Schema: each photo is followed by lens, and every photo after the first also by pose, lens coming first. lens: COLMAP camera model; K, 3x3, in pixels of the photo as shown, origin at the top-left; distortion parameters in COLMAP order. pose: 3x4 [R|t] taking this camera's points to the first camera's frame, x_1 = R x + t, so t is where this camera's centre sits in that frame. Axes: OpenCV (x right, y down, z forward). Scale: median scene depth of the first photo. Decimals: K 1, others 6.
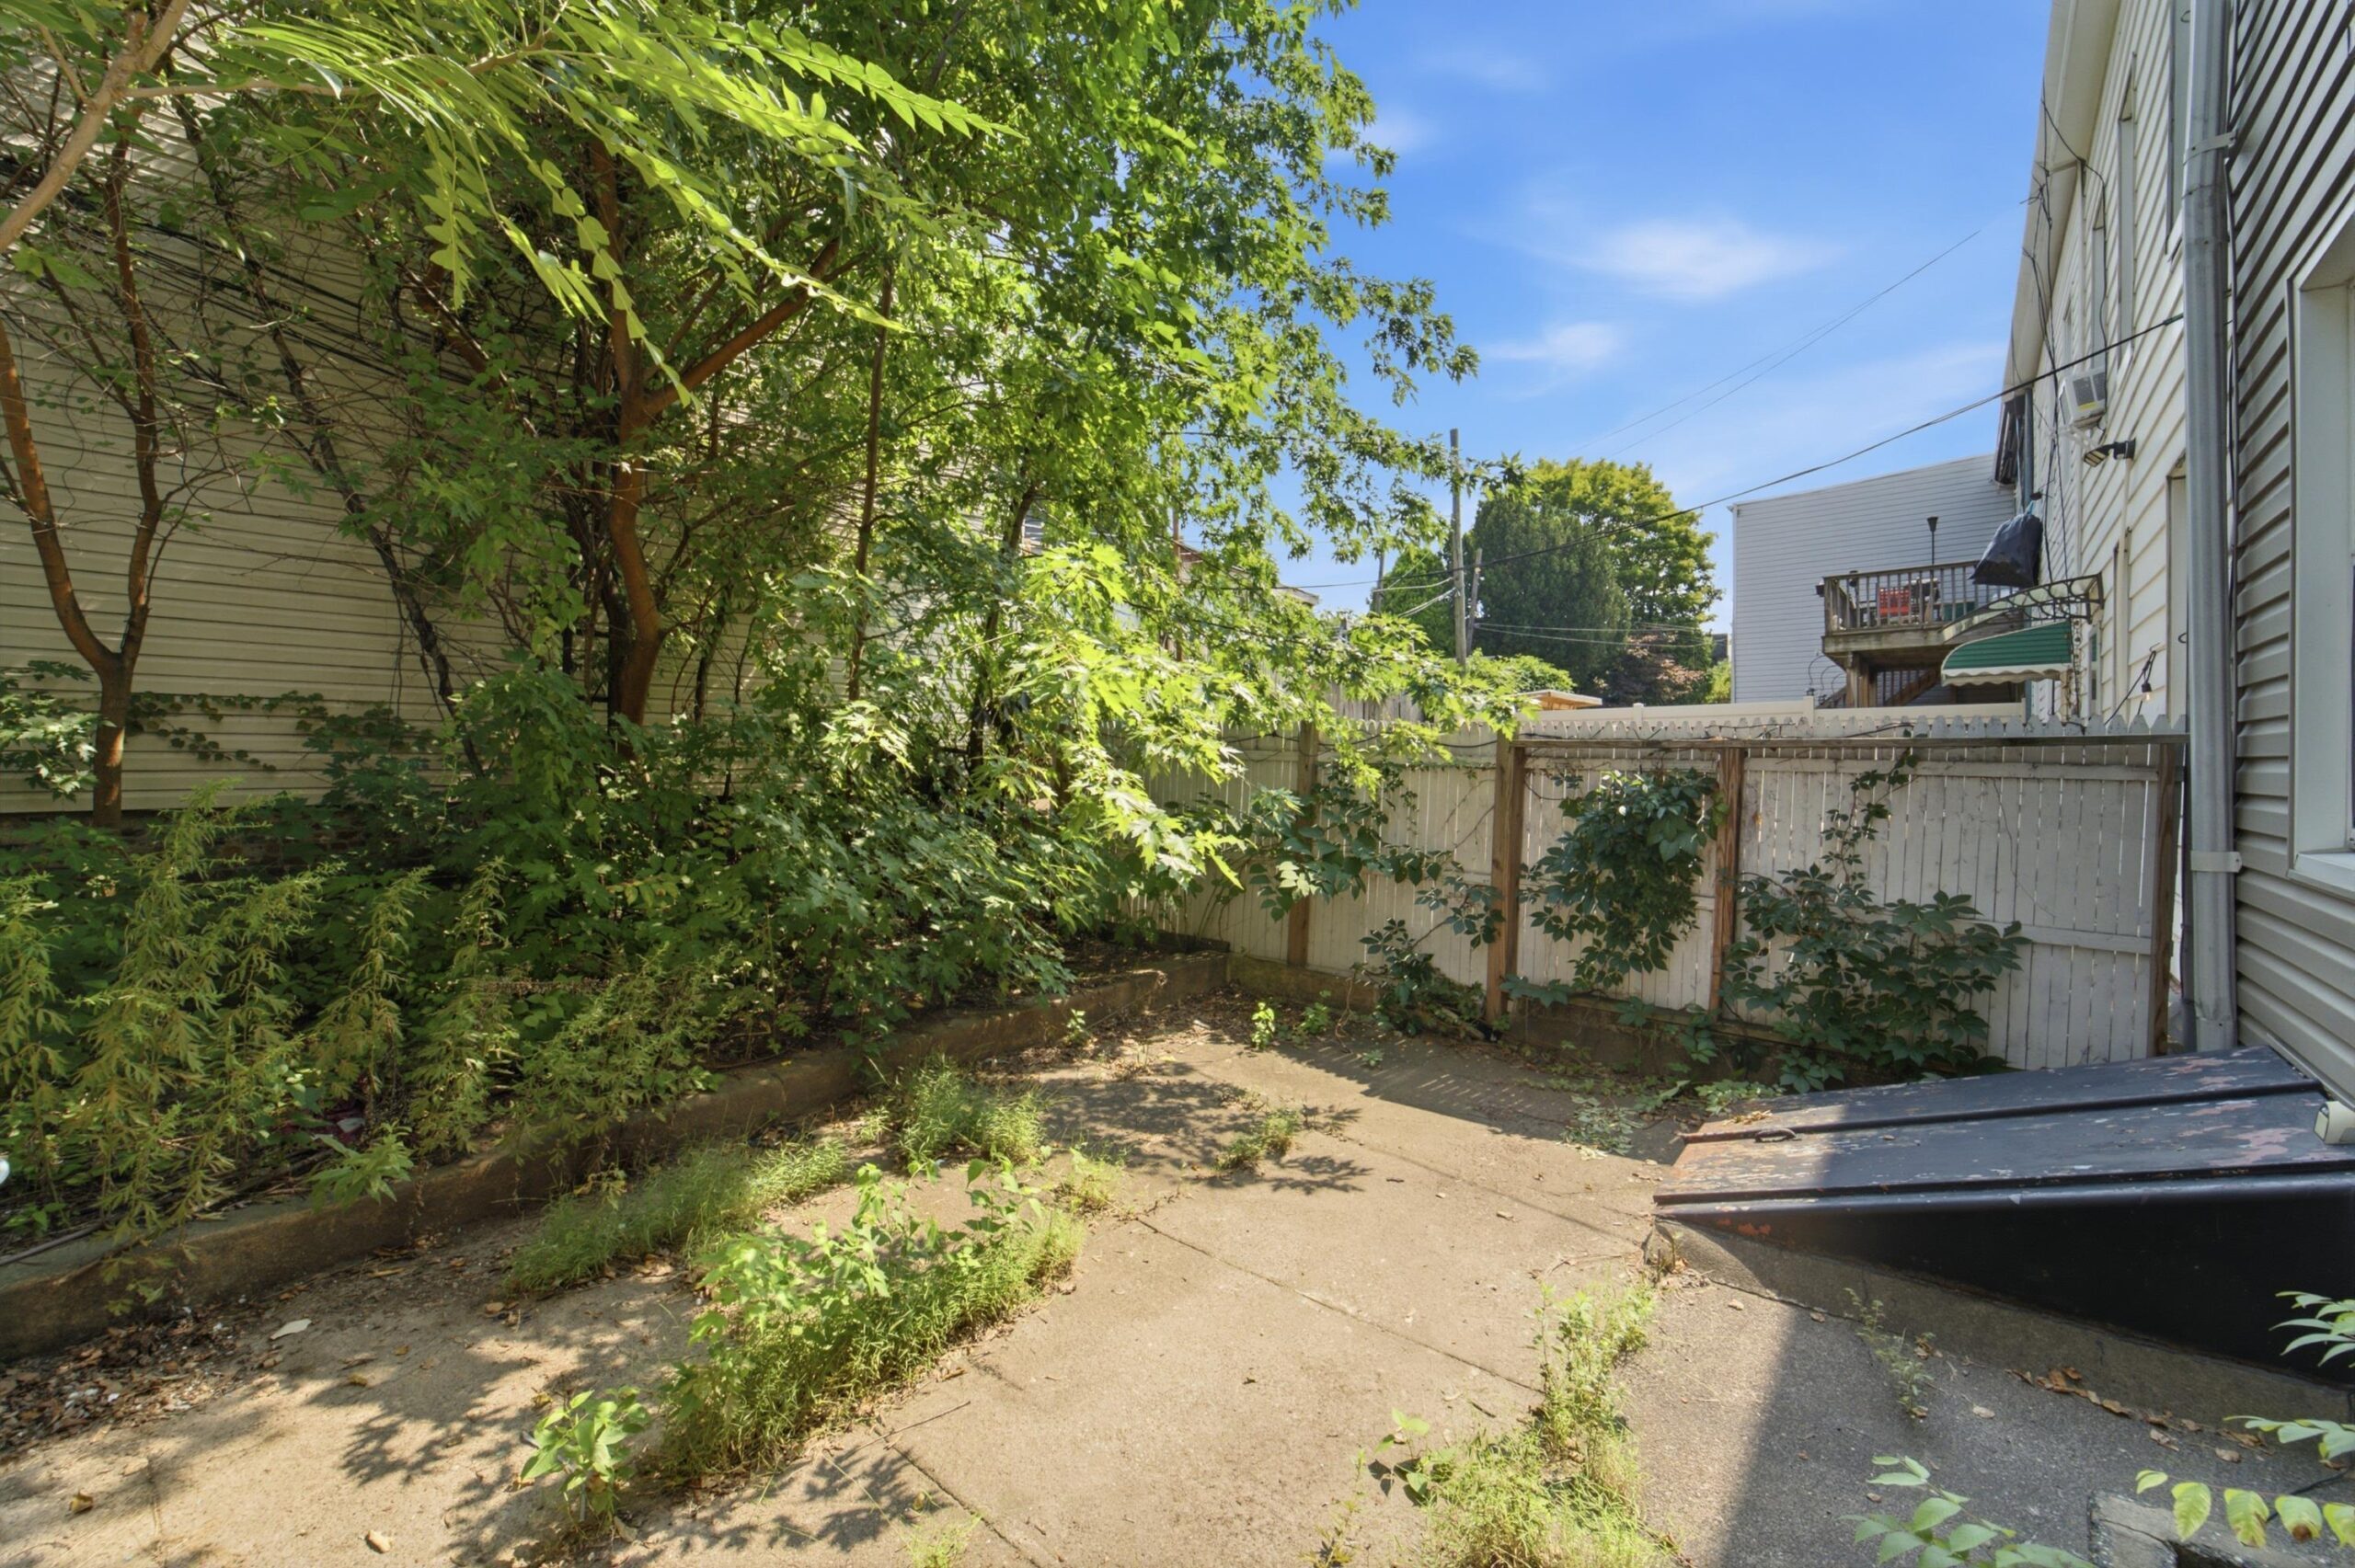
lens RADIAL K [[961.4, 0, 1174.1], [0, 961.4, 756.4], [0, 0, 1]] dist [-0.000204, -0.000379]
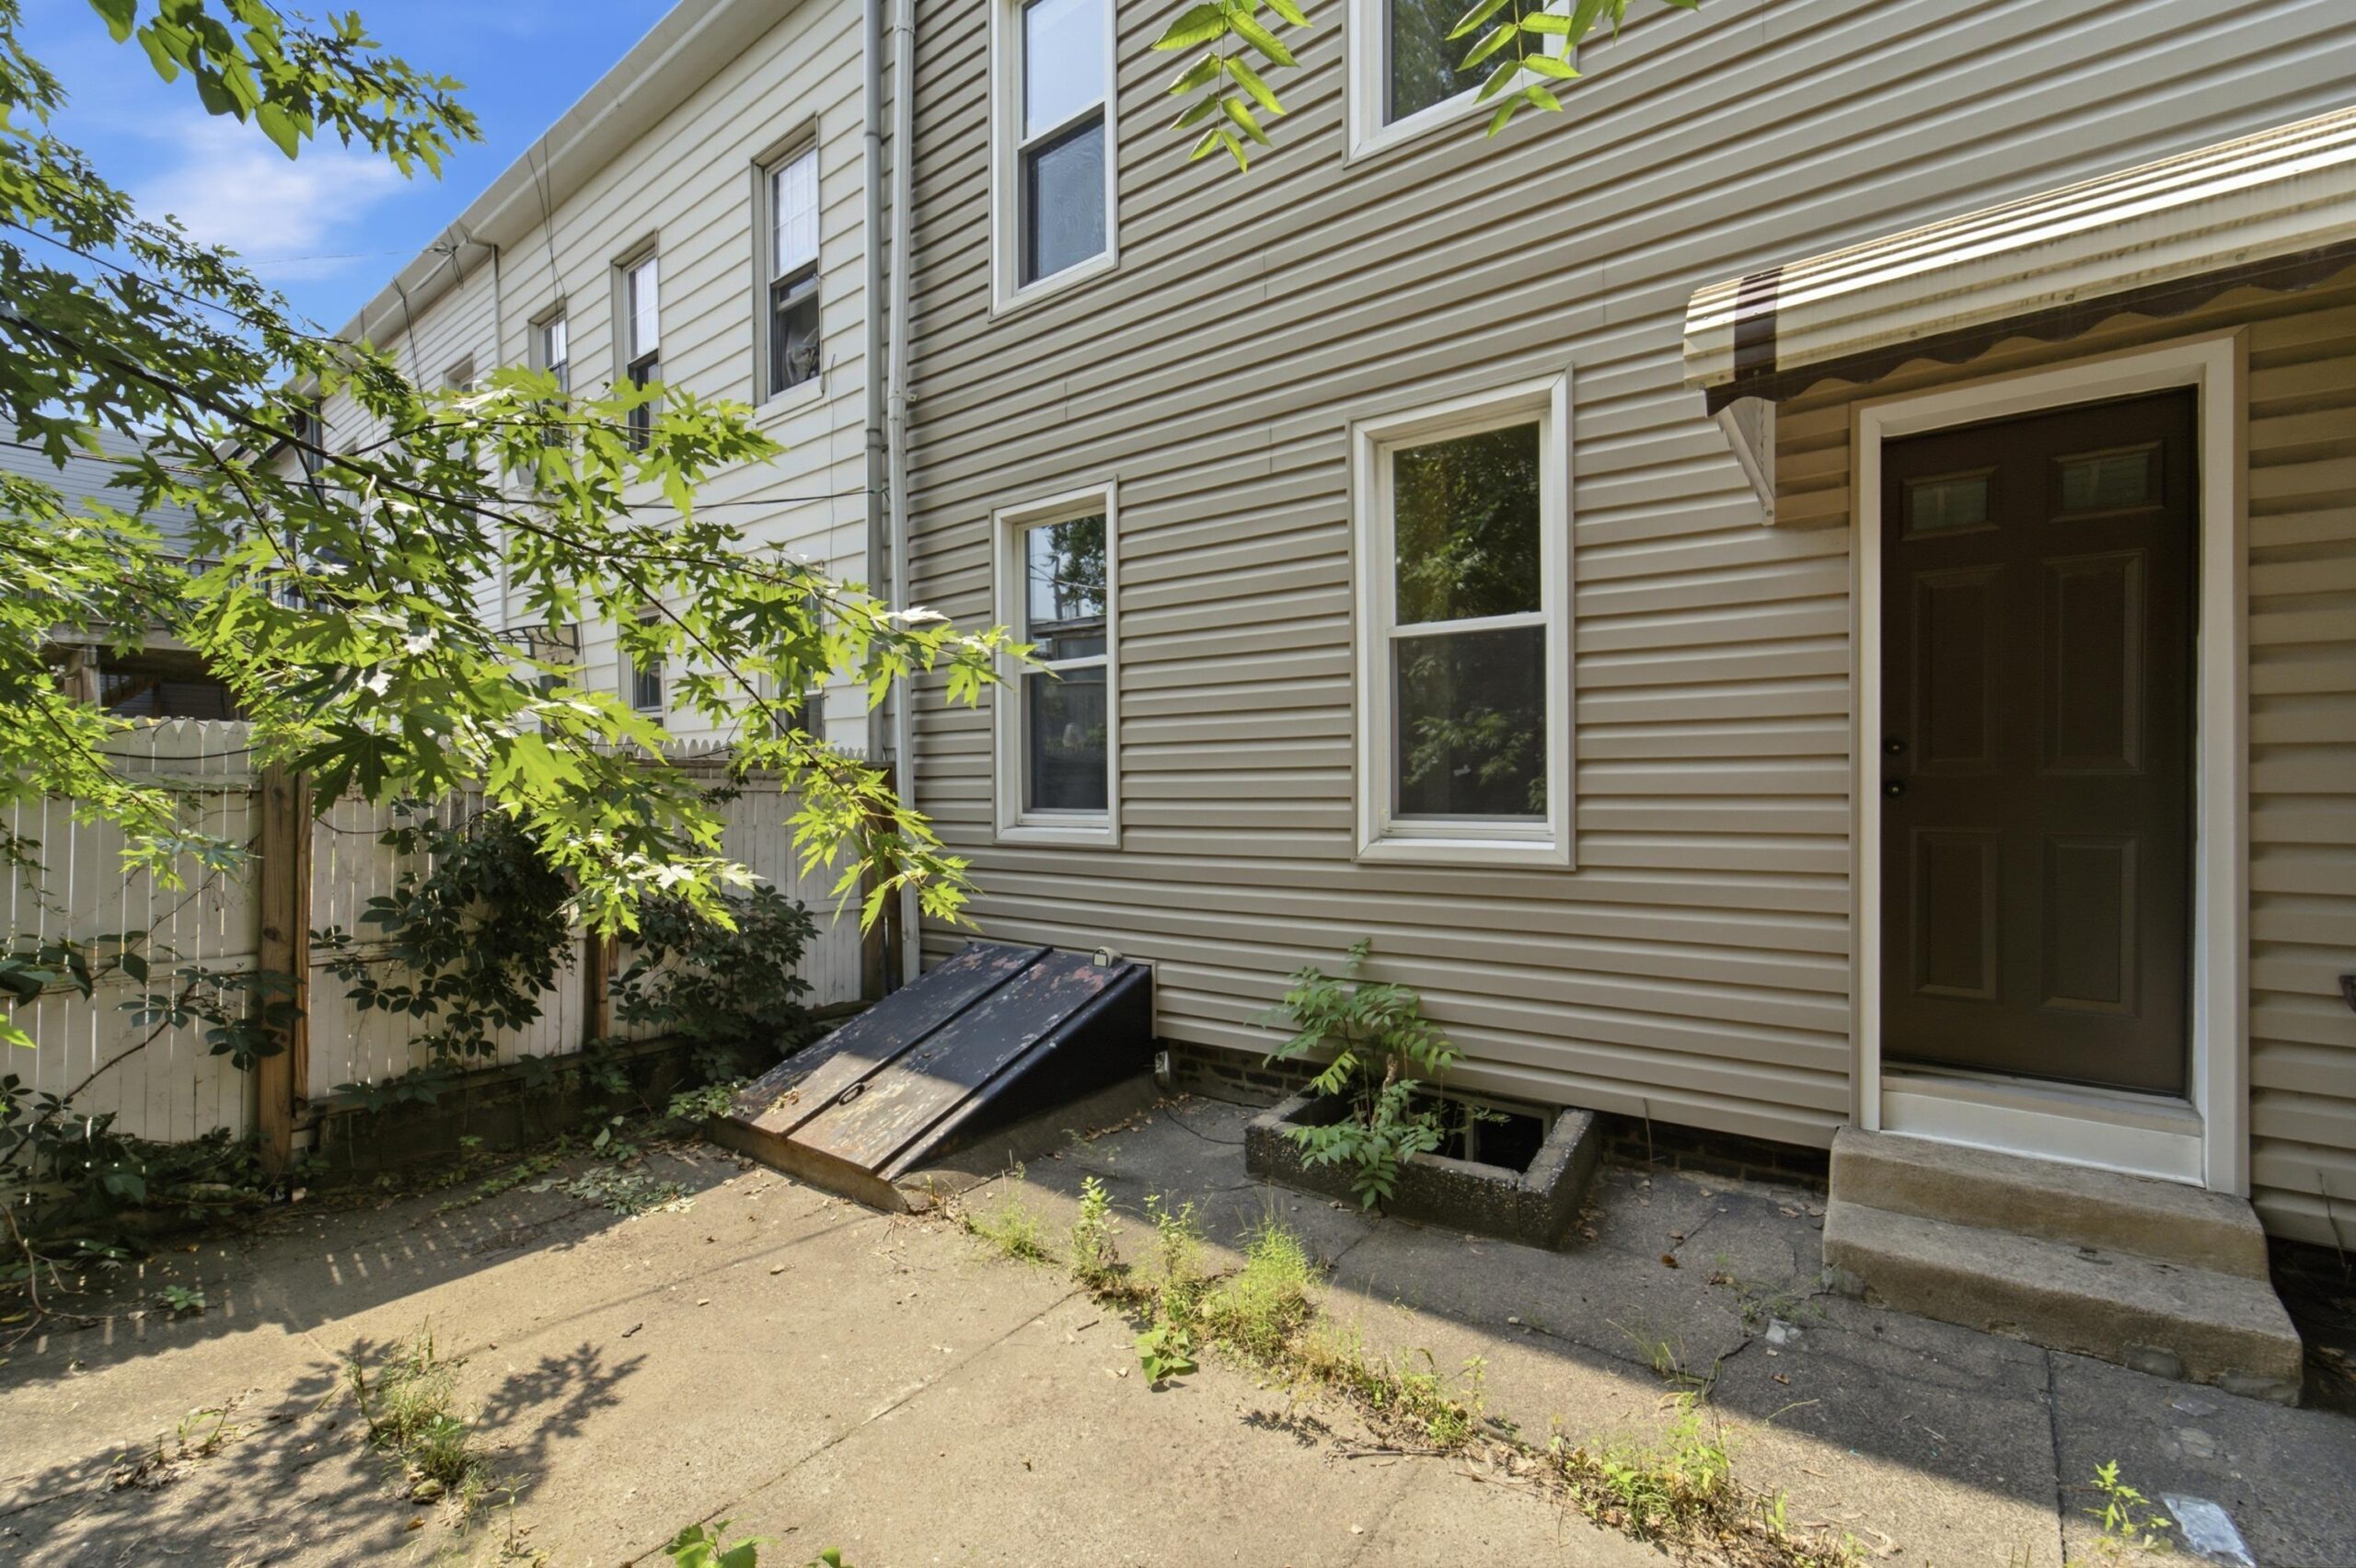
lens RADIAL K [[930.3, 0, 1245.9], [0, 930.3, 784.0], [0, 0, 1]] dist [-0.021026, 0.000379]
pose [[-0.079036, -0.003450, 0.996866, -0.473208], [0.002154, 0.999991, 0.003632, 0.009803], [-0.996869, 0.002434, -0.079028, 0.522780]]
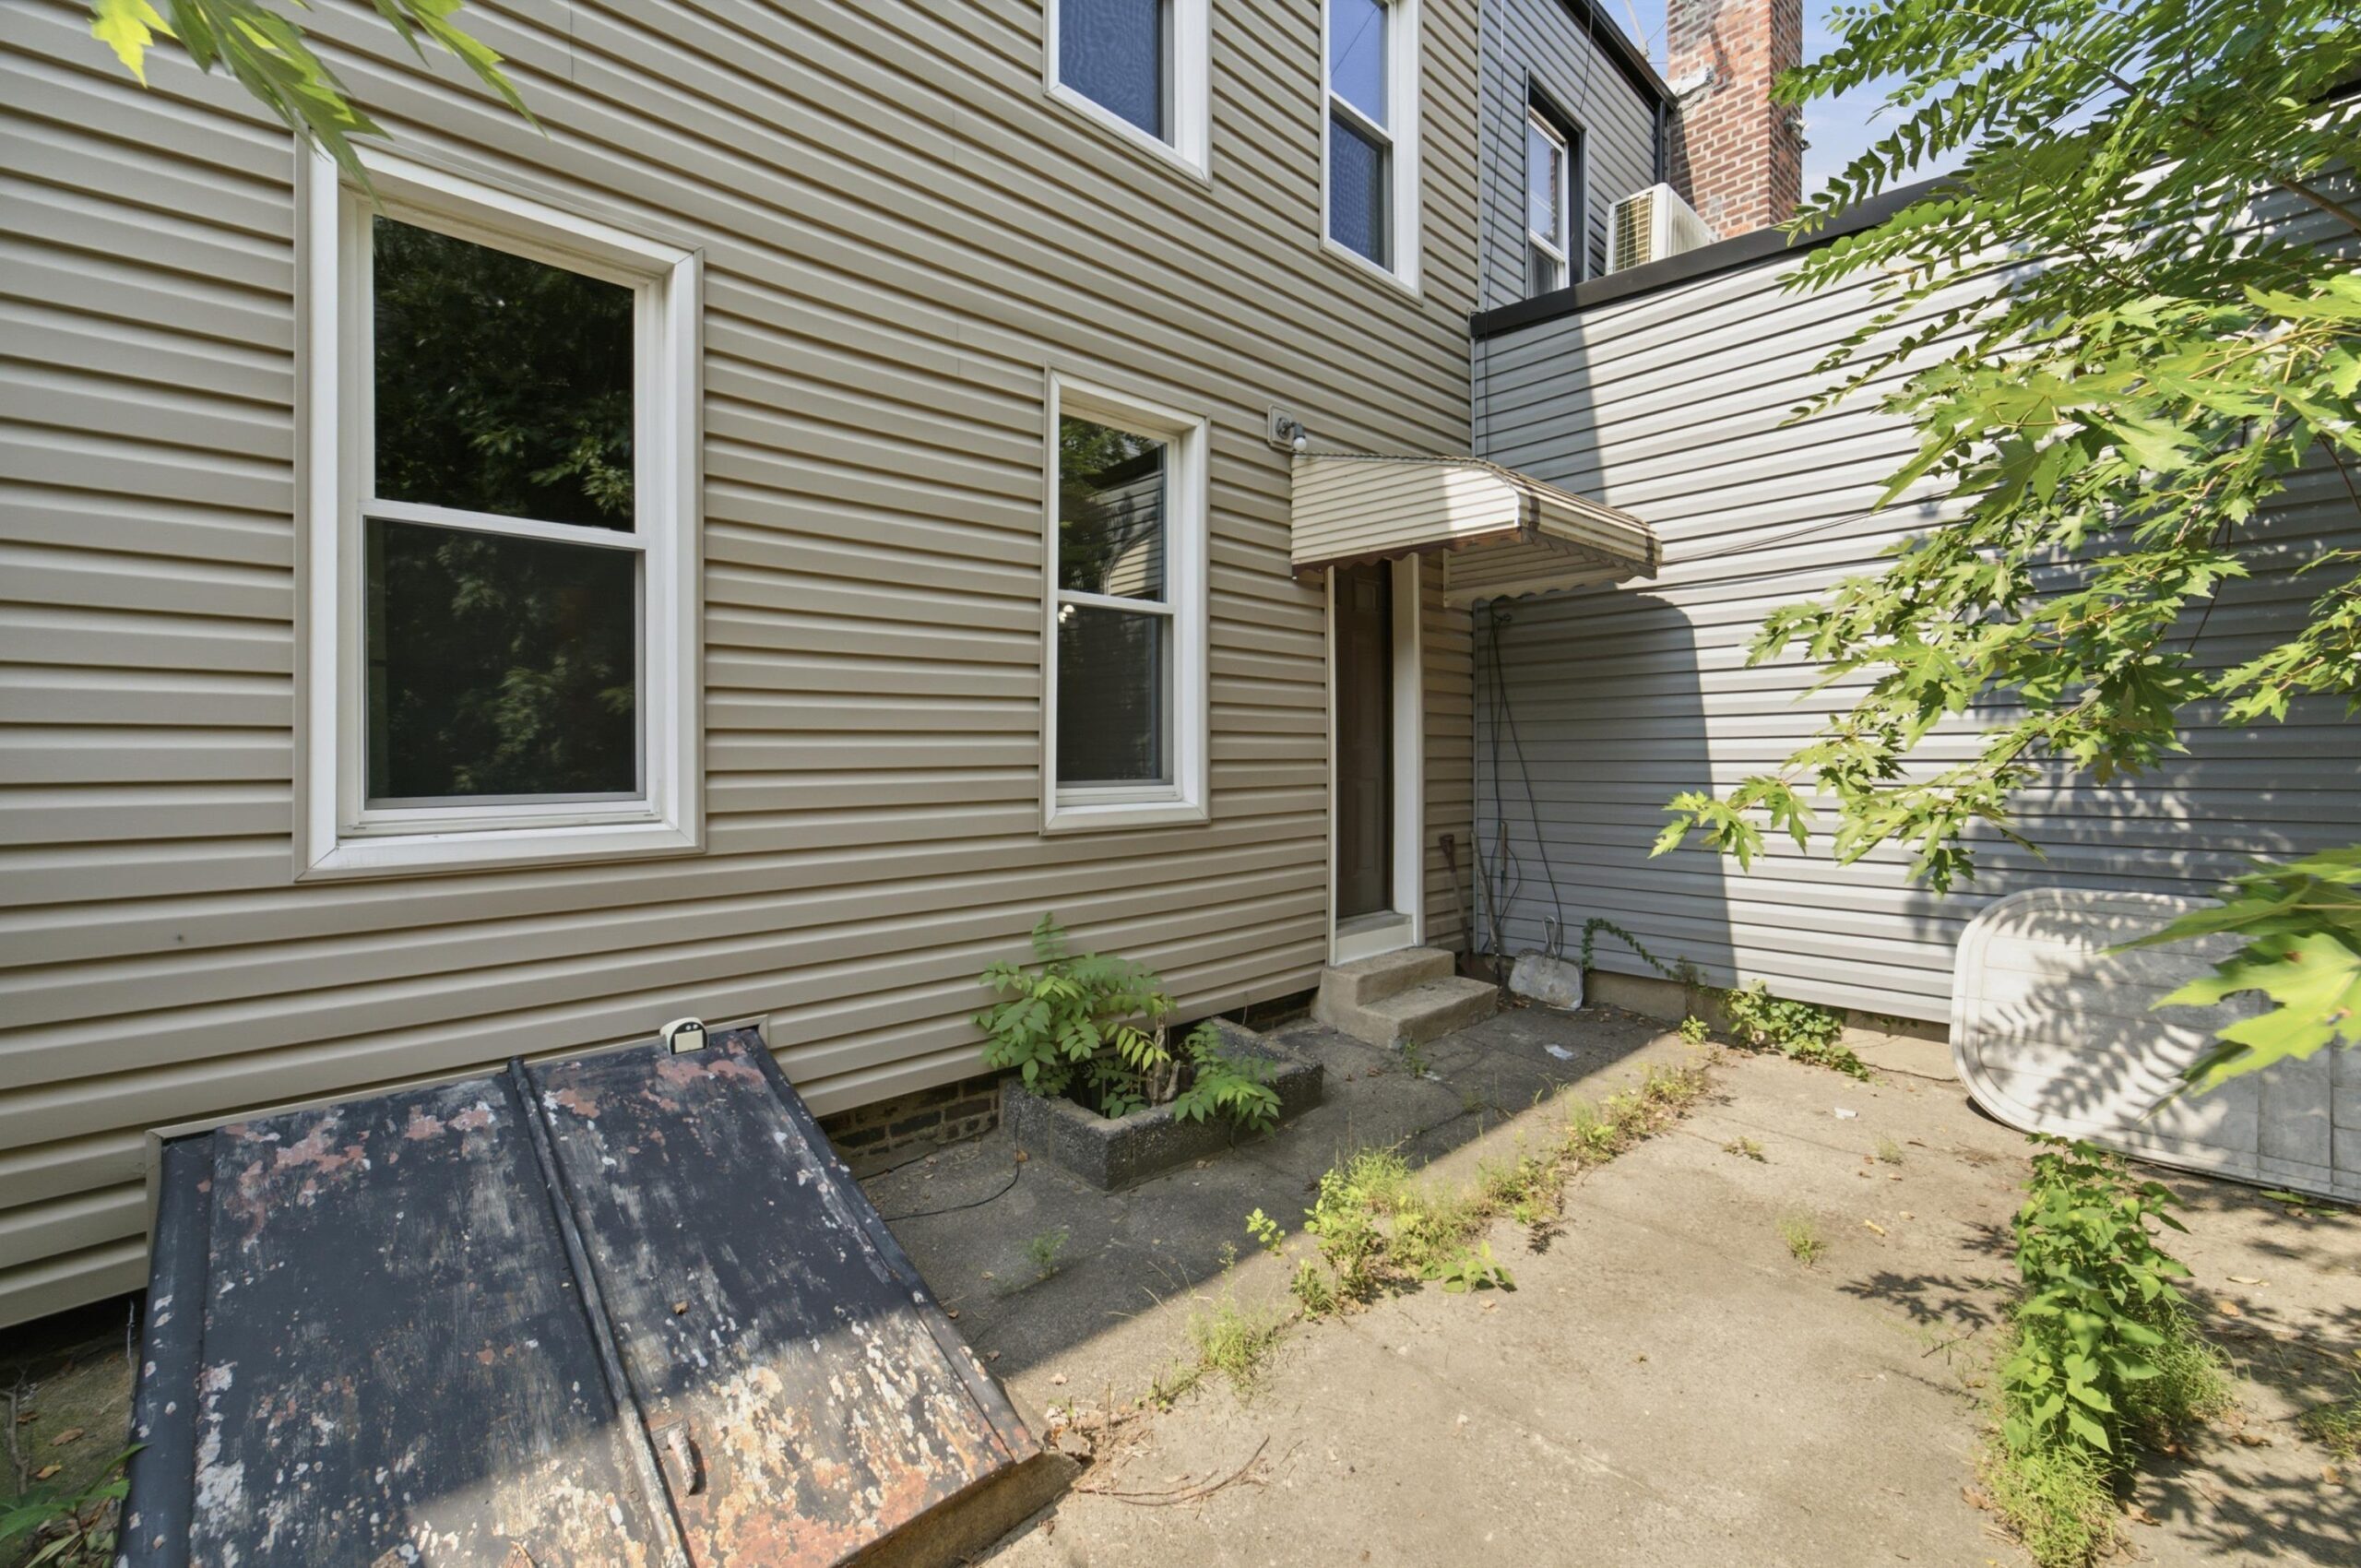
lens RADIAL K [[980.4, 0, 1196.3], [0, 980.4, 778.2], [0, 0, 1]] dist [0.001685, -0.000121]
pose [[-0.992469, -0.008802, 0.122176, 0.250174], [-0.006913, 0.999850, 0.015875, 0.027404], [-0.122297, 0.014910, -0.992382, 1.241283]]
